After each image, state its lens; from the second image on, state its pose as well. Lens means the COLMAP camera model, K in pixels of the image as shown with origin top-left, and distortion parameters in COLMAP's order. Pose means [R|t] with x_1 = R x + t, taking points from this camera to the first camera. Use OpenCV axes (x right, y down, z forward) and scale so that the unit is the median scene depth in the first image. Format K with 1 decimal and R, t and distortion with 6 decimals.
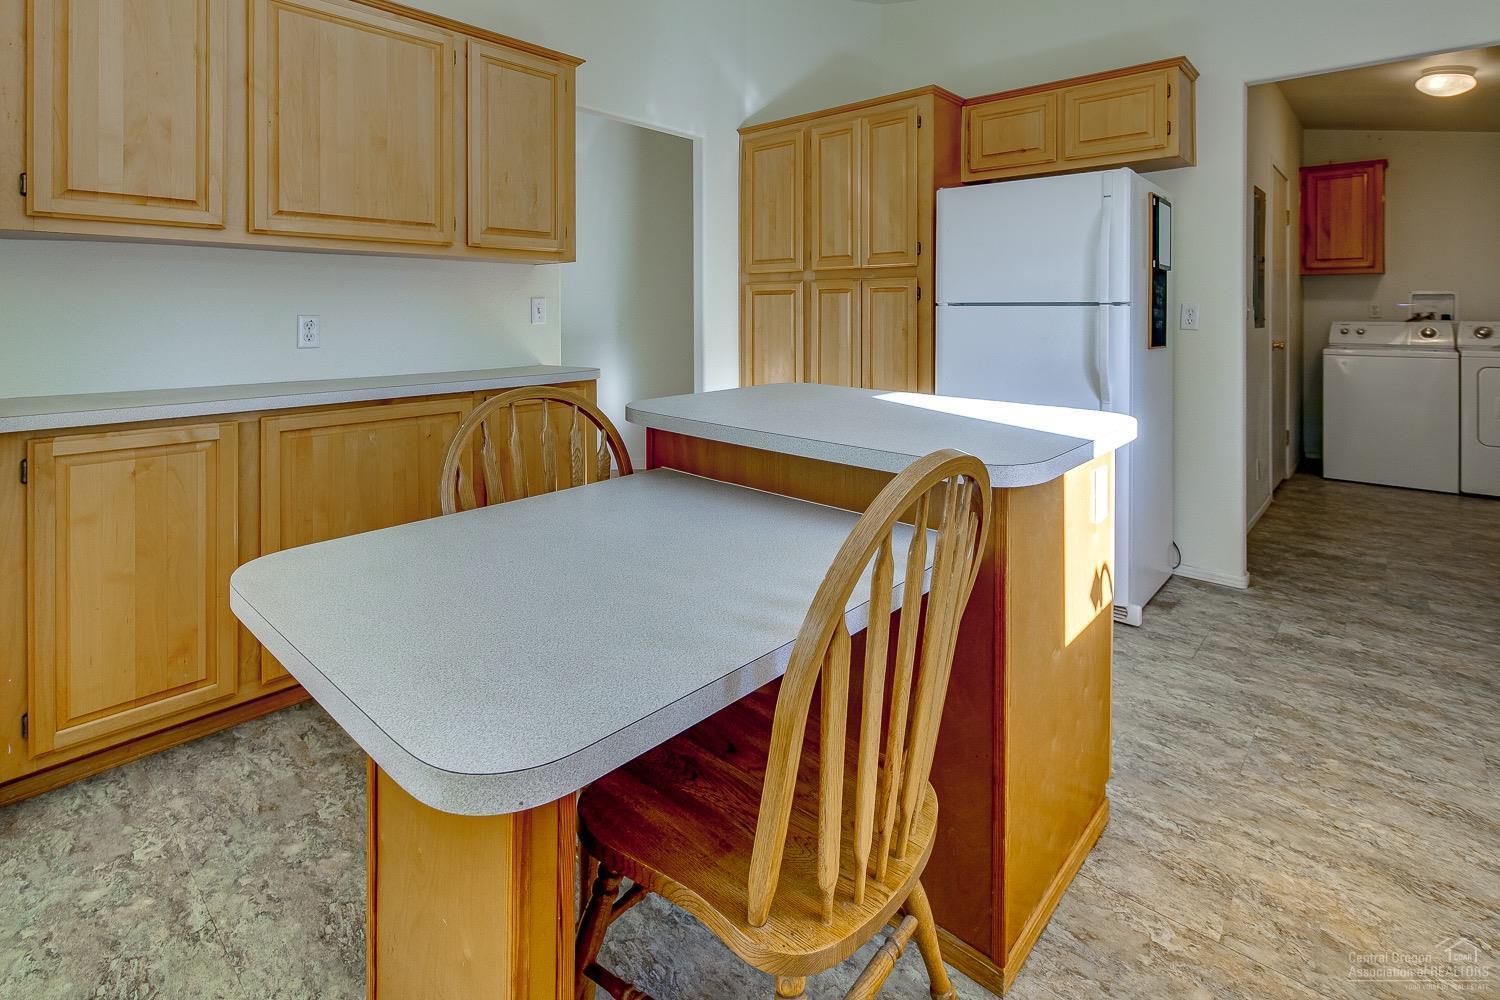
lens RADIAL K [[730.8, 0, 746.4], [0, 730.8, 313.7], [0, 0, 1]] dist [0.009561, -0.007148]
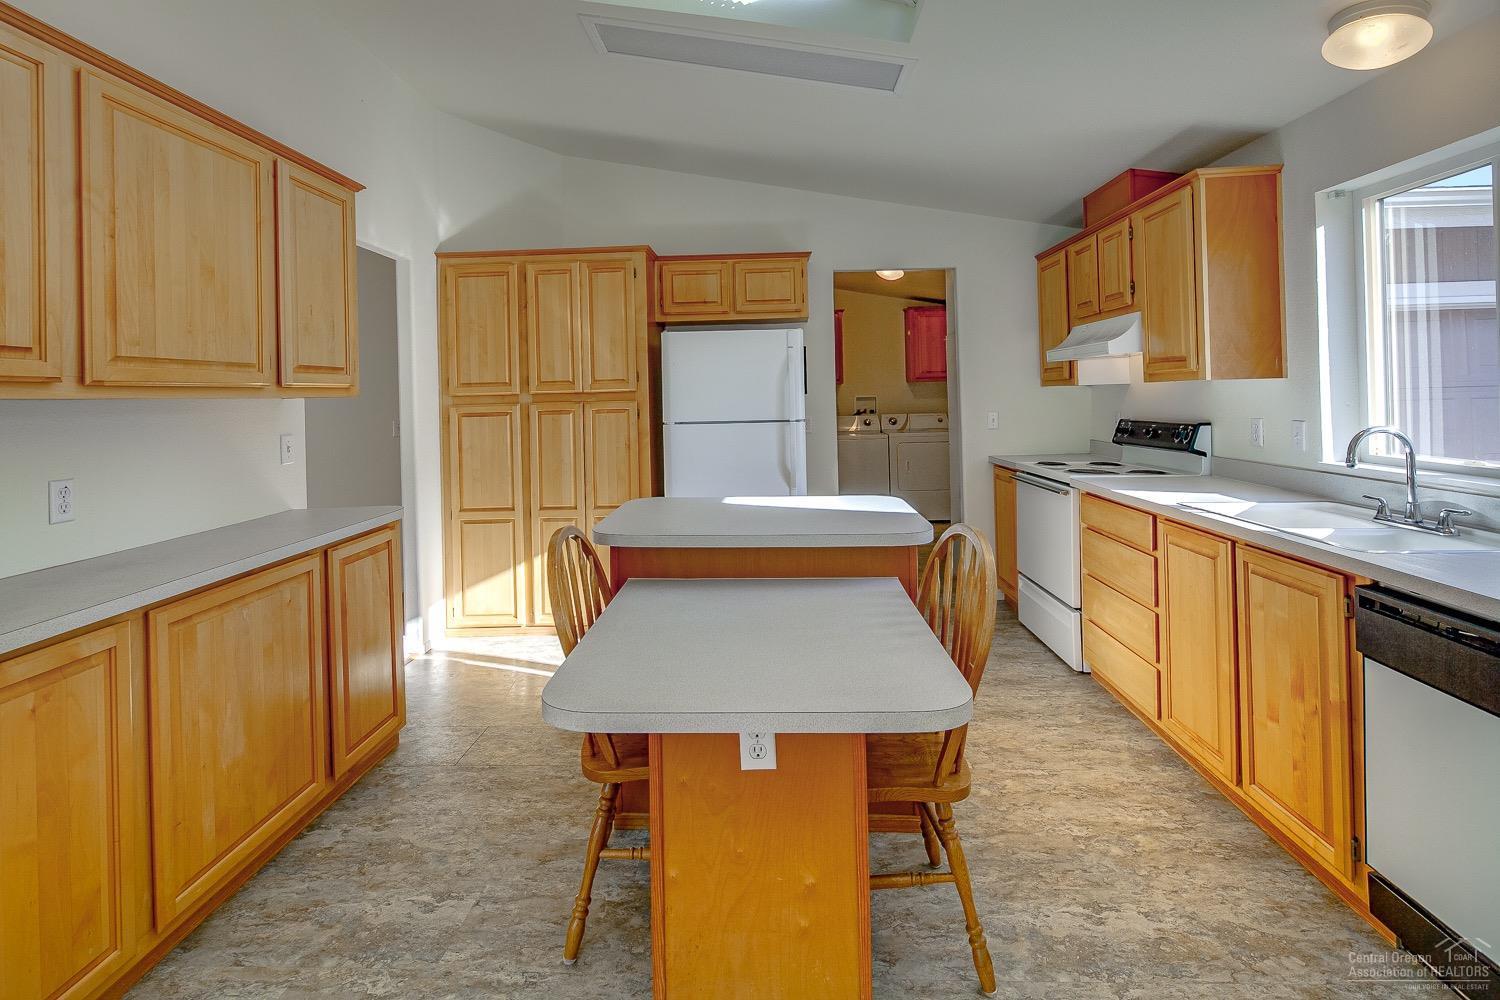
lens RADIAL K [[730.8, 0, 737.8], [0, 730.8, 388.8], [0, 0, 1]] dist [0.009561, -0.007148]
pose [[0.769526, -0.014417, 0.638453, -0.412164], [0.030114, 0.999452, -0.013728, -0.047640], [-0.637905, 0.029790, 0.769539, -0.041478]]
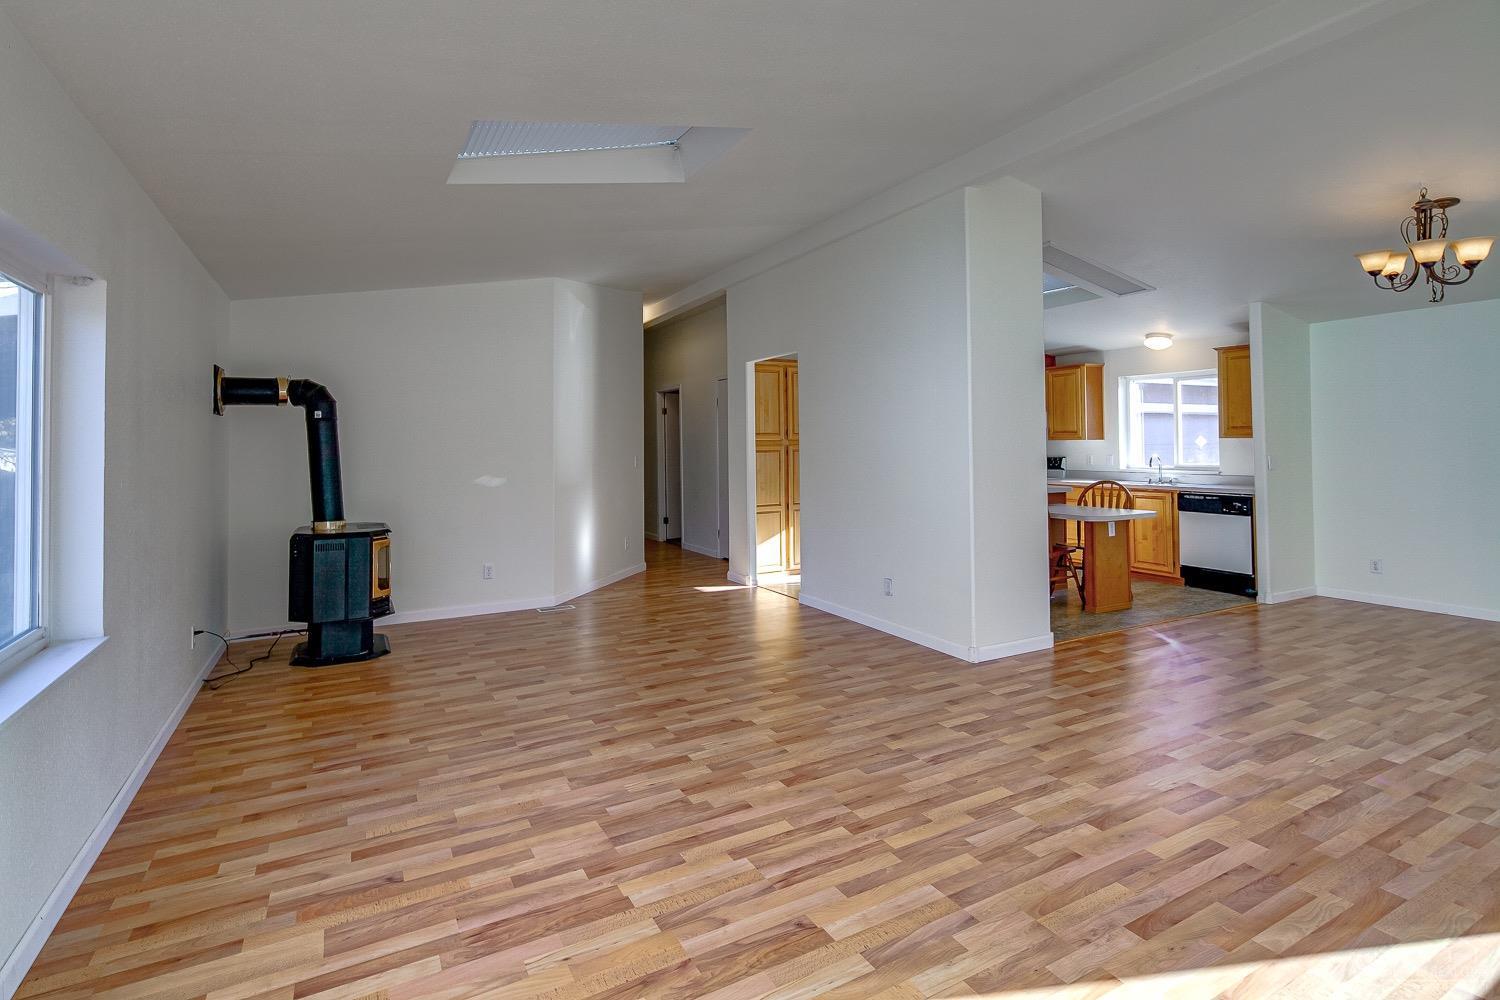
lens RADIAL K [[730.8, 0, 746.8], [0, 730.8, 424.2], [0, 0, 1]] dist [0.009561, -0.007148]
pose [[0.324114, 0.022621, 0.945748, -2.003374], [0.014487, 0.999478, -0.028871, -0.051909], [-0.945907, 0.023058, 0.323617, 0.531339]]
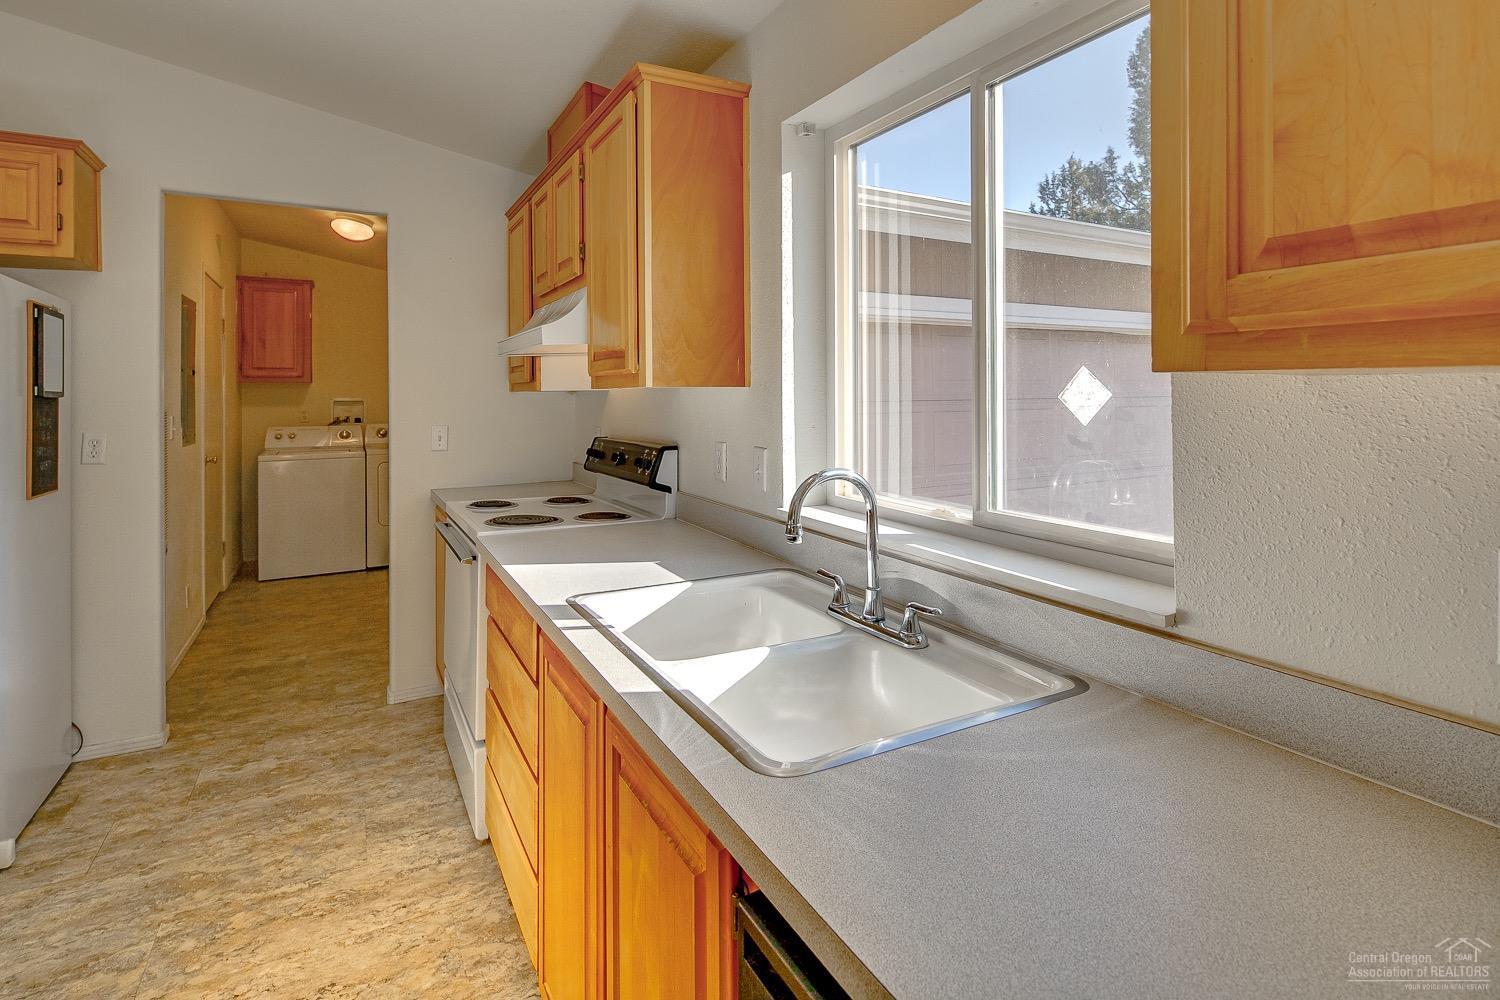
lens RADIAL K [[730.8, 0, 750.9], [0, 730.8, 387.2], [0, 0, 1]] dist [0.009561, -0.007148]
pose [[0.323170, 0.004831, 0.946329, 0.048435], [0.011252, 0.999897, -0.008947, -0.047311], [-0.946274, 0.013539, 0.323082, 0.010496]]
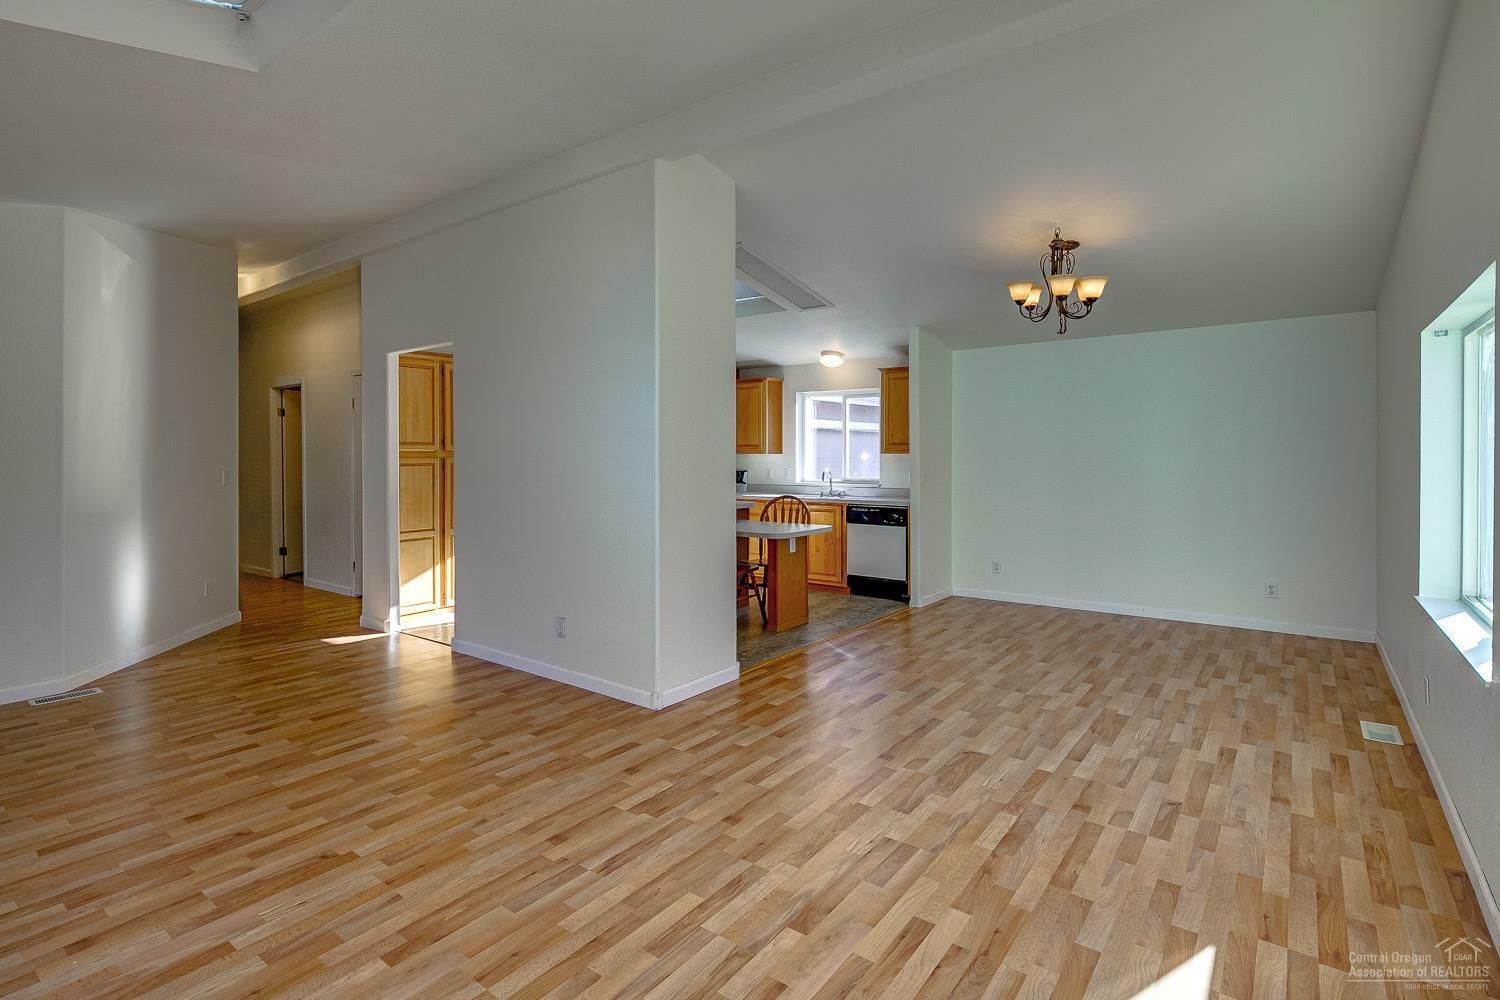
lens RADIAL K [[730.8, 0, 745.2], [0, 730.8, 459.6], [0, 0, 1]] dist [0.009561, -0.007148]
pose [[-0.089447, -0.008791, 0.995953, -1.772417], [0.006366, 0.999936, 0.009398, -0.058018], [-0.995971, 0.007181, -0.089386, 0.542487]]
